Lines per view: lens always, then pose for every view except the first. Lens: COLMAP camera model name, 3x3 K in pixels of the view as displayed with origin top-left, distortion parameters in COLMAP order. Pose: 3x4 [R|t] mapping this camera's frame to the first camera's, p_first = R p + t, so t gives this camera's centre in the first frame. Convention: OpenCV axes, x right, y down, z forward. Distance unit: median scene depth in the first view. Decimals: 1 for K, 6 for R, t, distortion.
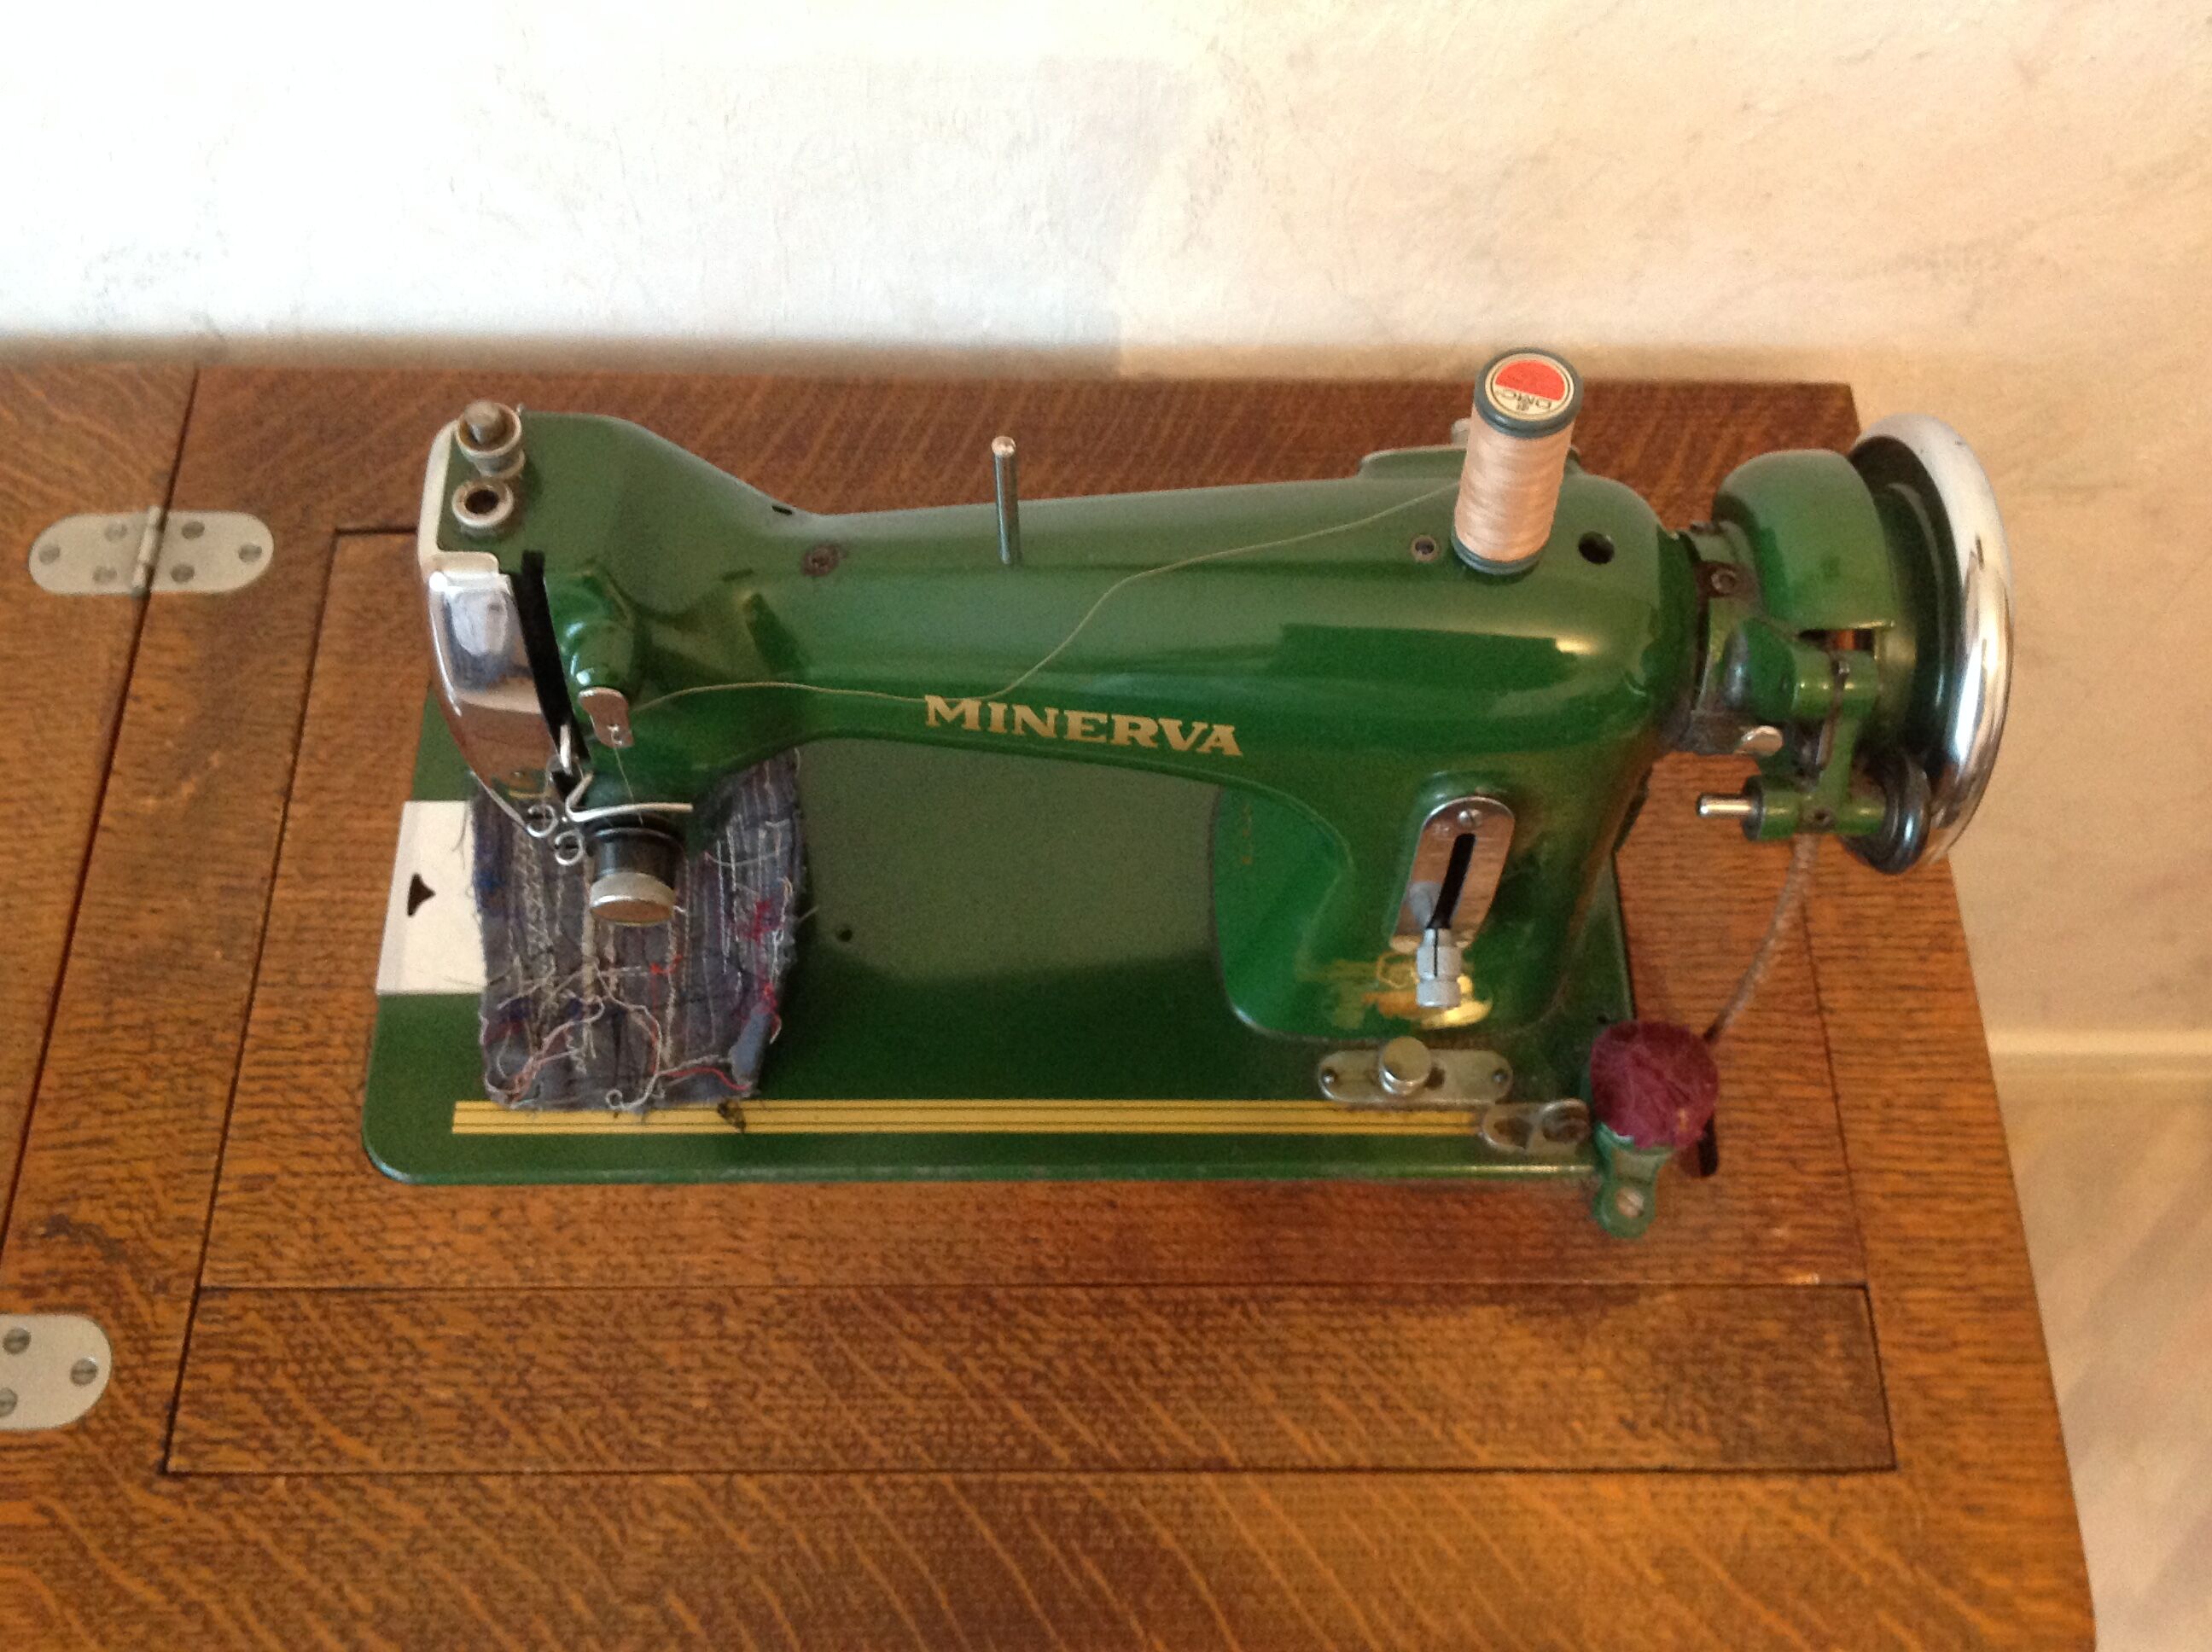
lens RADIAL K [[2093.7, 0, 1108.6], [0, 2093.7, 816.4], [0, 0, 1]] dist [0.006998, 0.000000]
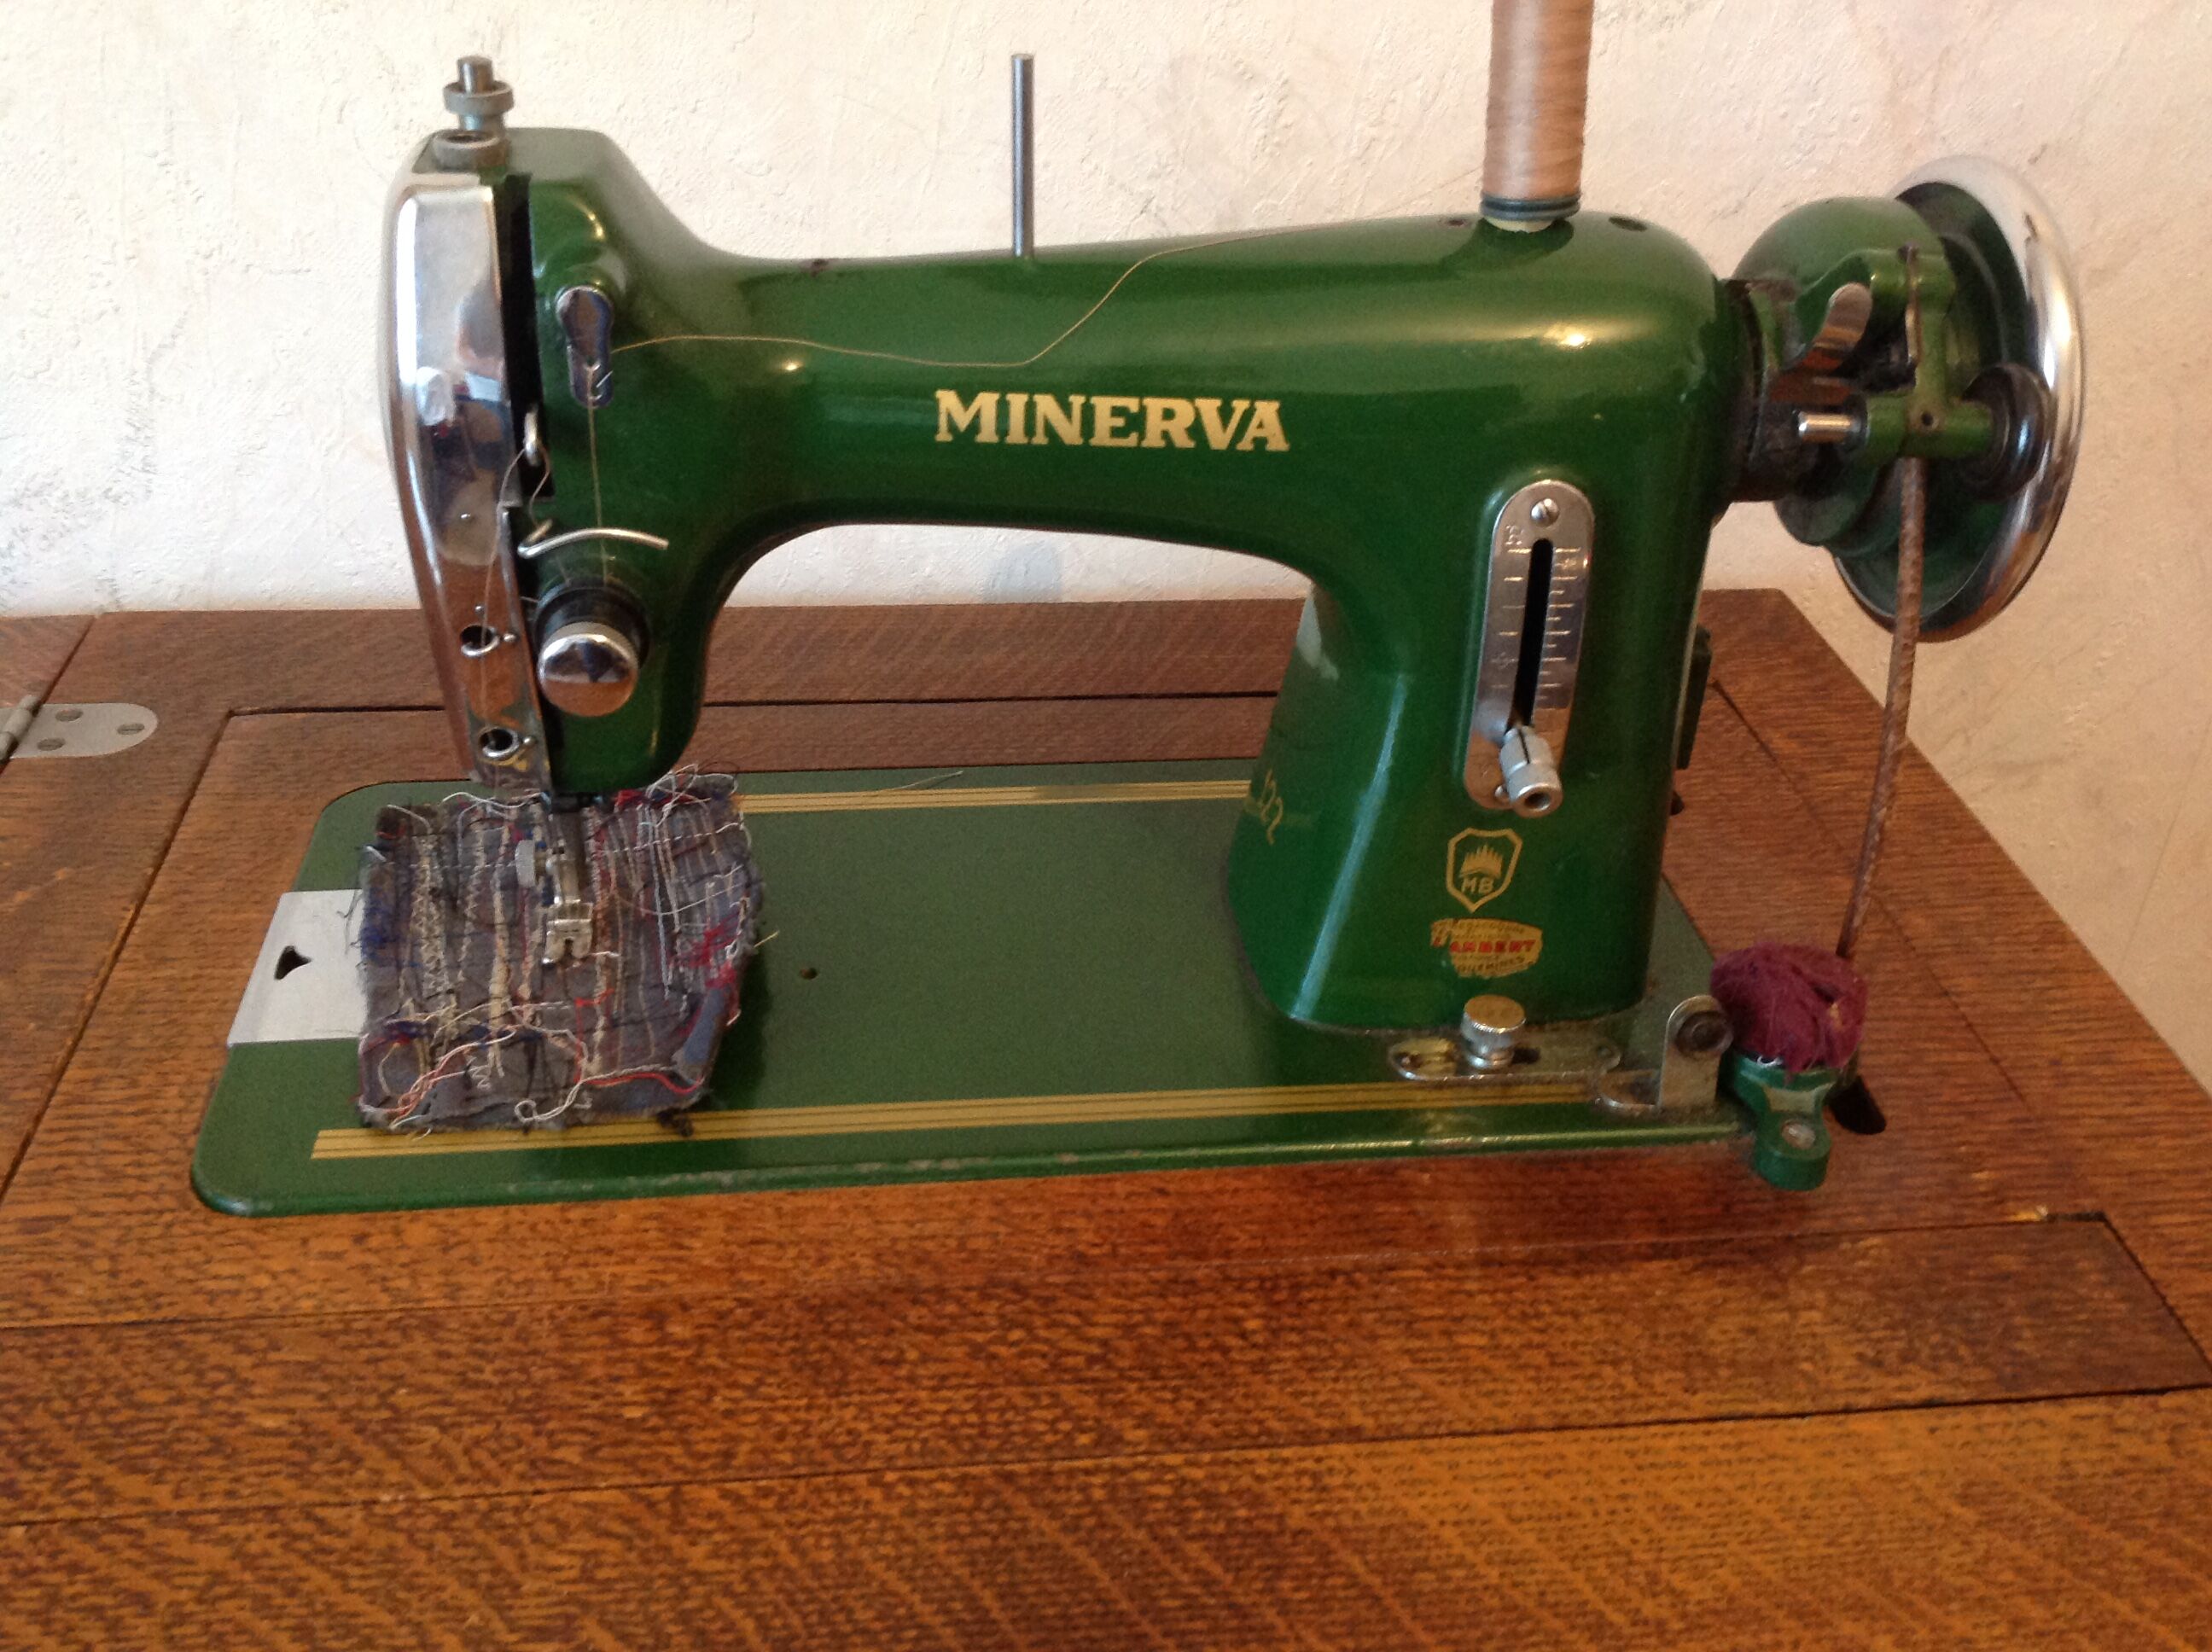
lens RADIAL K [[2093.7, 0, 1096.4], [0, 2093.7, 840.3], [0, 0, 1]] dist [0.006998, 0.000000]
pose [[0.995193, -0.043161, 0.087907, -0.090201], [0.081484, 0.862863, -0.498827, 0.479954], [-0.054322, 0.503592, 0.862232, 0.263408]]
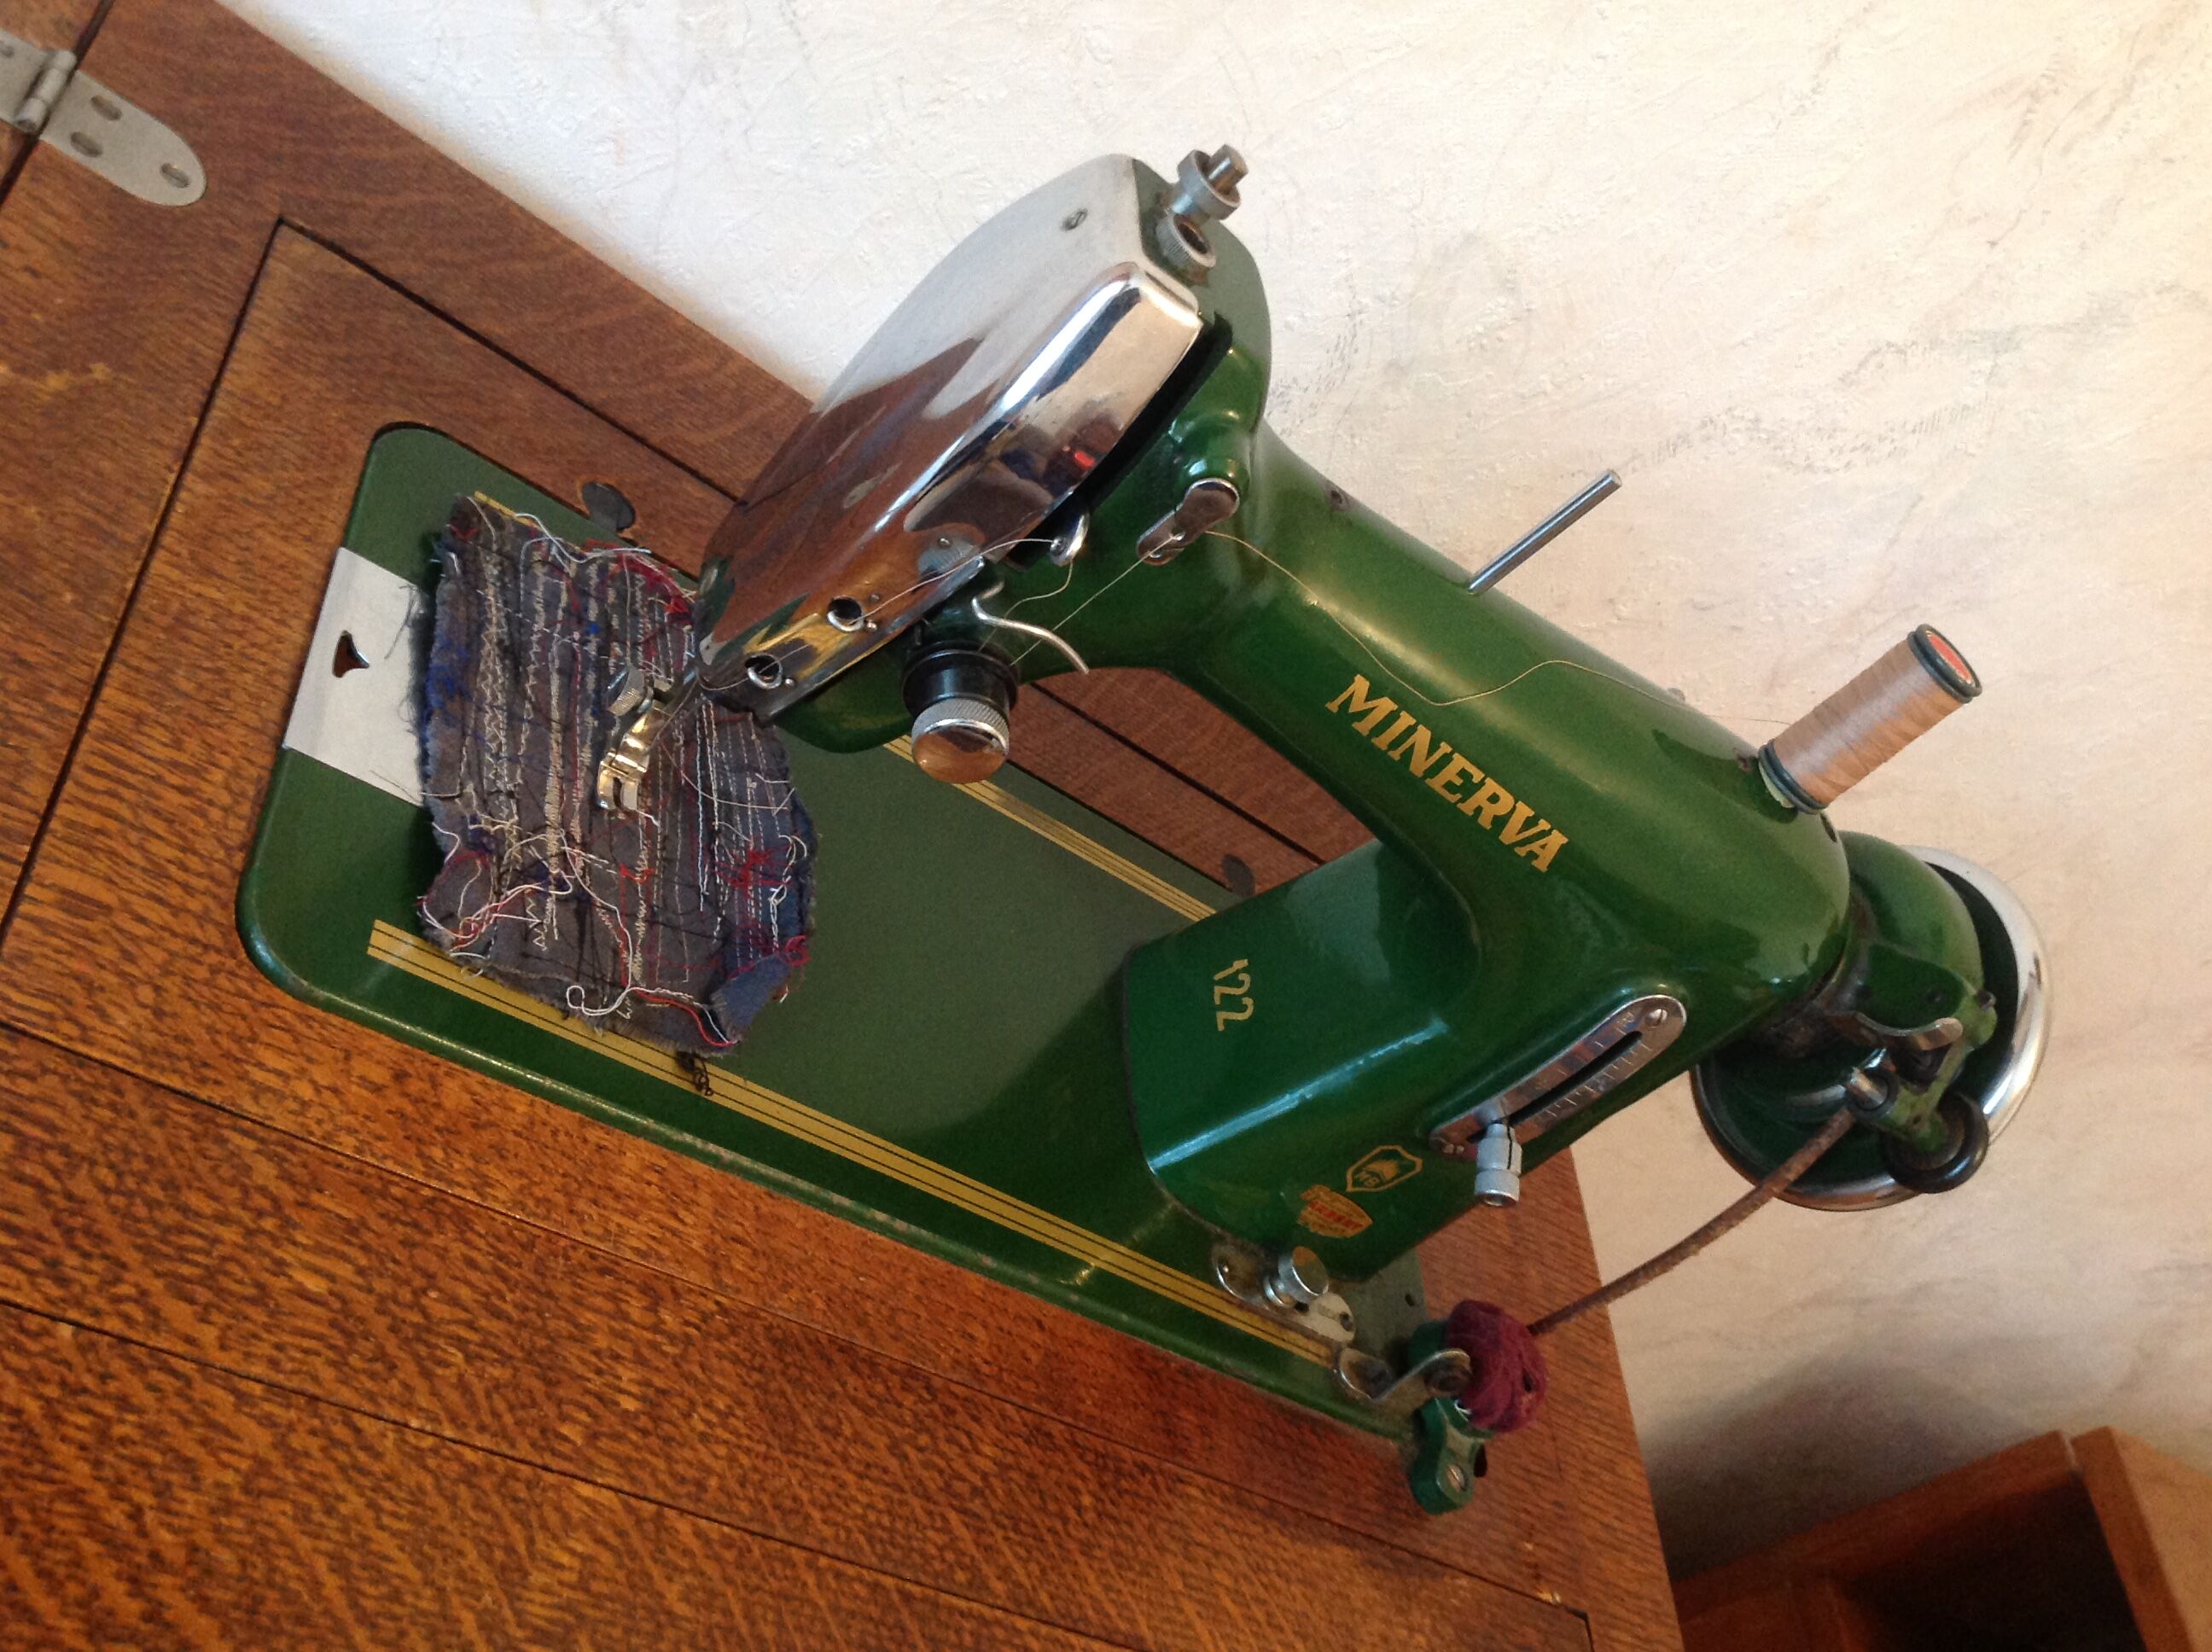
lens RADIAL K [[2093.7, 0, 1072.7], [0, 2093.7, 816.8], [0, 0, 1]] dist [0.006998, 0.000000]
pose [[0.754461, 0.423371, 0.501543, -0.533181], [-0.269326, 0.896546, -0.351665, 0.309525], [-0.598541, 0.130239, 0.790434, 0.286889]]
